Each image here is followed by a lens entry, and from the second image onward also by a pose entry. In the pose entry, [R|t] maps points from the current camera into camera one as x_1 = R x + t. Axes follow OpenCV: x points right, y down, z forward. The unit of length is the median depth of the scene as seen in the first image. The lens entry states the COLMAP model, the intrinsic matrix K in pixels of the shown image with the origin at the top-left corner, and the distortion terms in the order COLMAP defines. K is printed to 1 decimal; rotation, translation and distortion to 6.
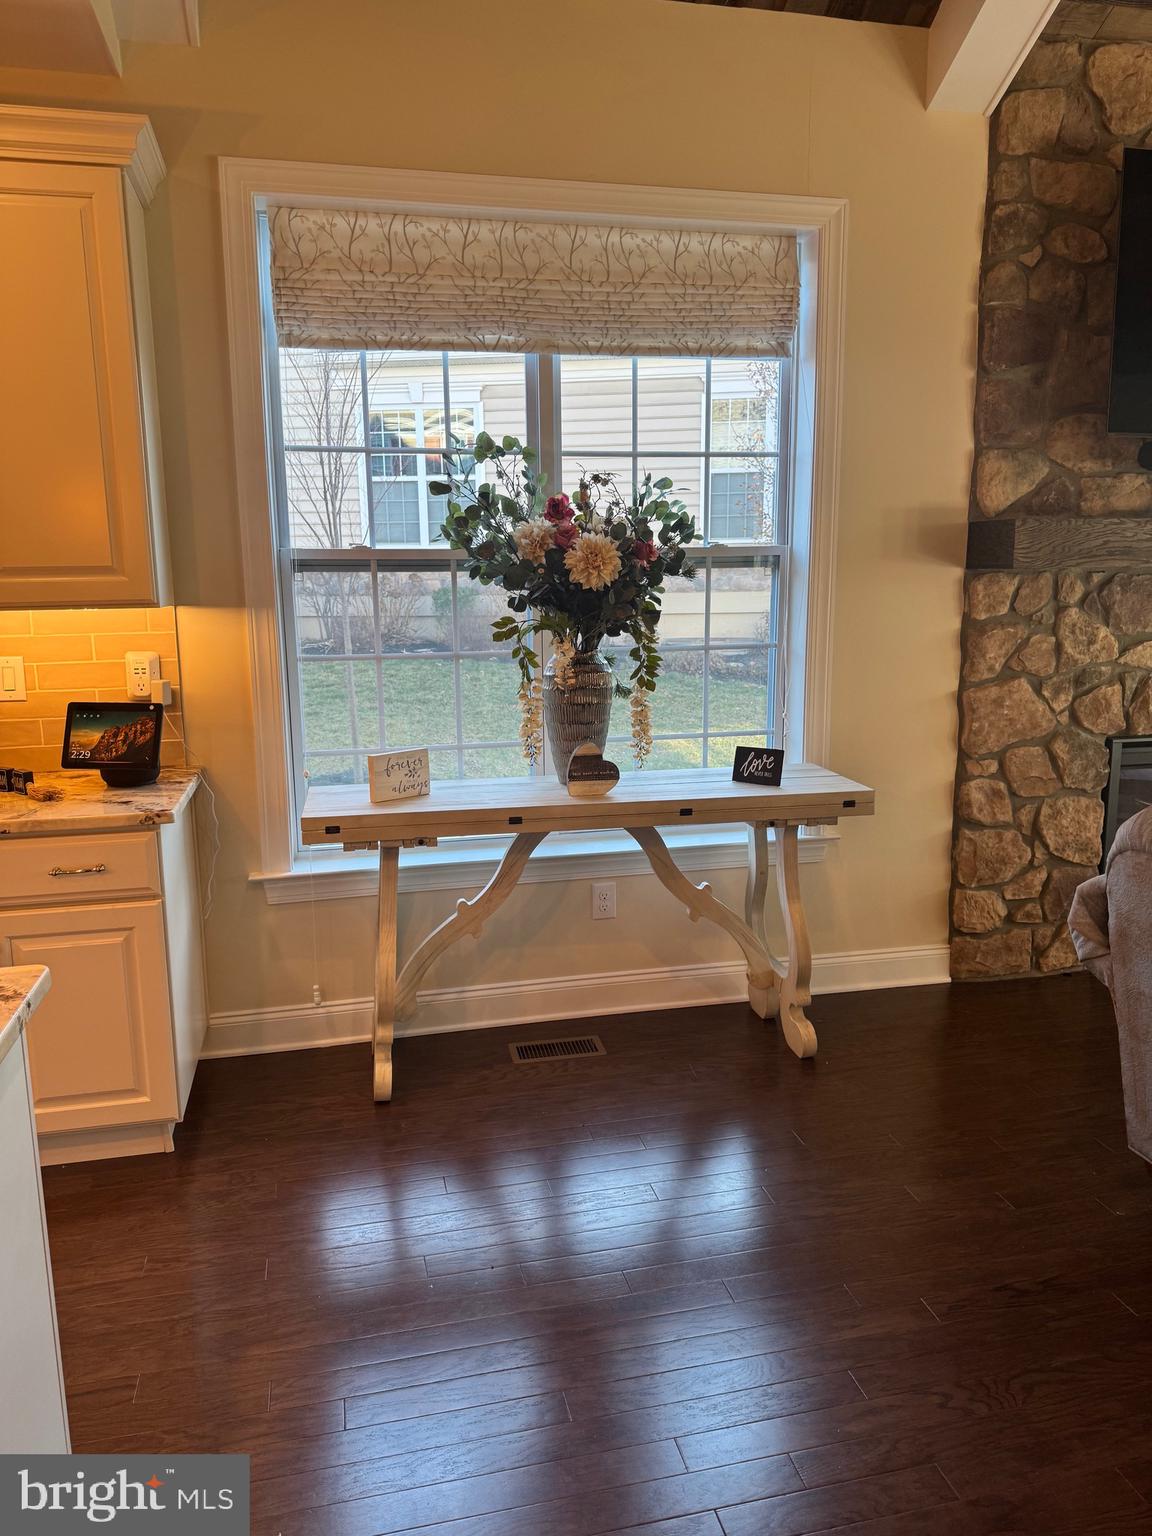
lens RADIAL K [[1083.7, 0, 573.6], [0, 1083.7, 770.4], [0, 0, 1]] dist [0.031878, -0.043557]
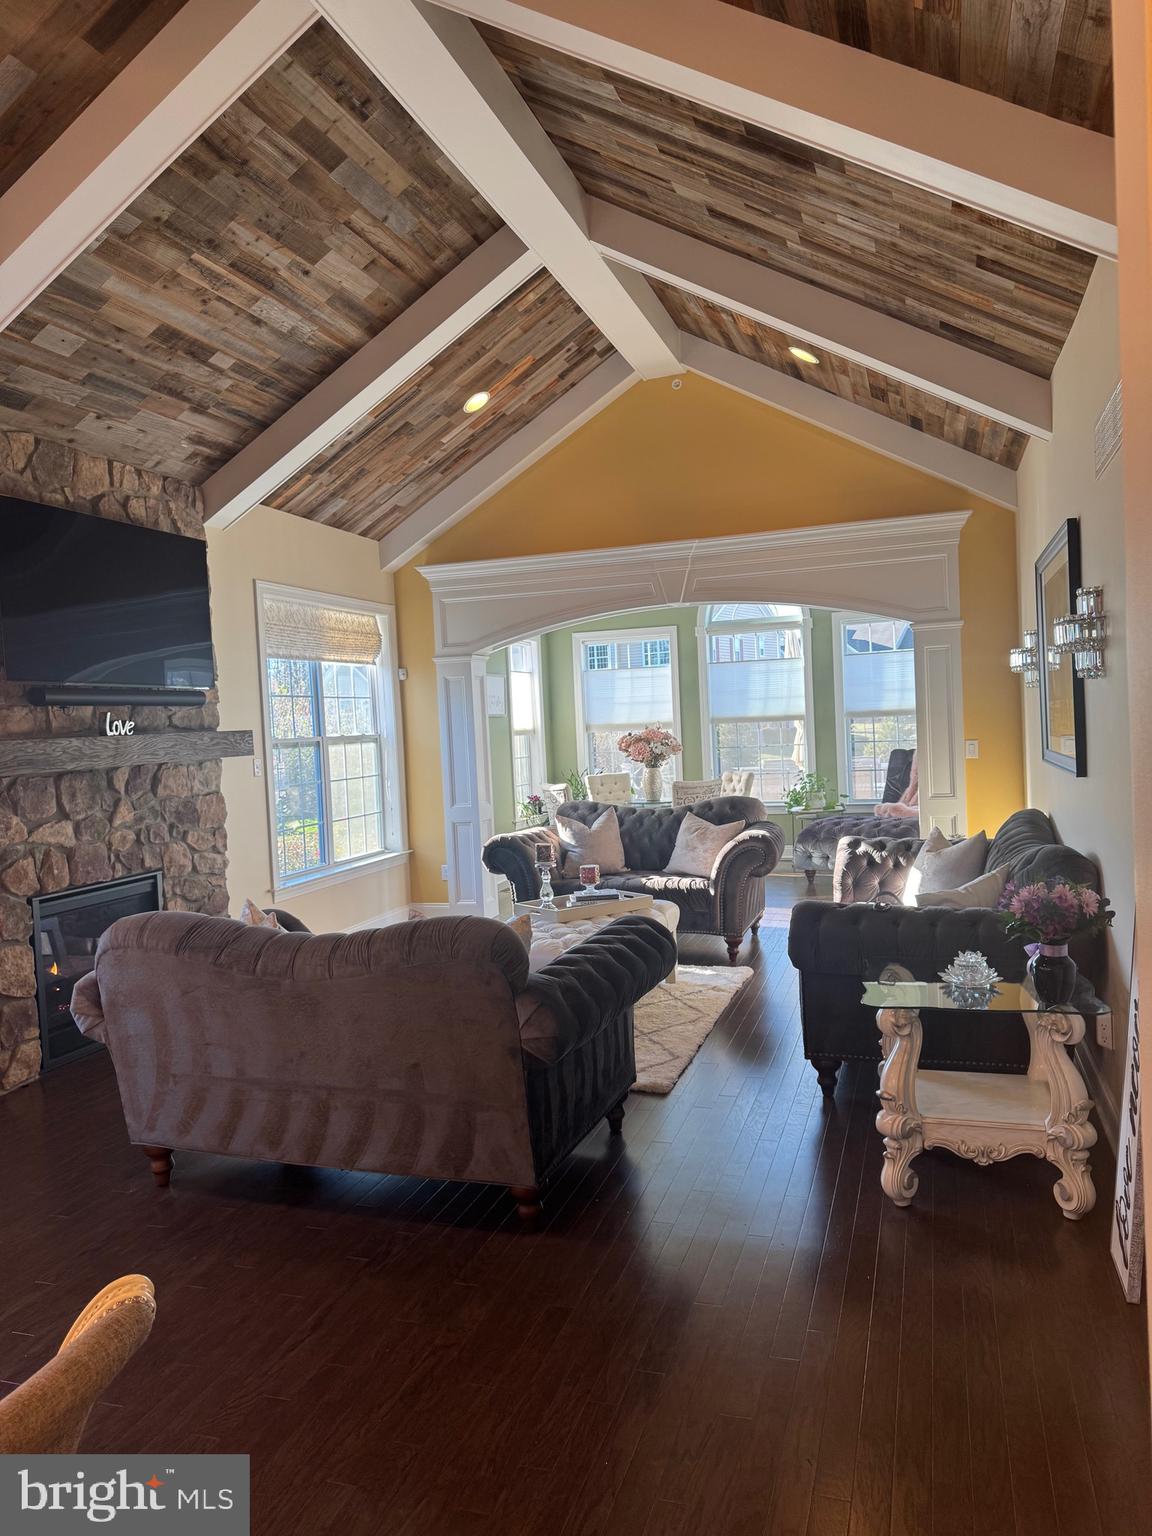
lens RADIAL K [[1083.7, 0, 579.1], [0, 1083.7, 761.8], [0, 0, 1]] dist [0.031878, -0.043557]
pose [[0.510134, -0.043630, 0.858988, -0.310156], [0.191280, 0.979457, -0.063848, 0.021477], [-0.838556, 0.196878, 0.507999, -0.282383]]
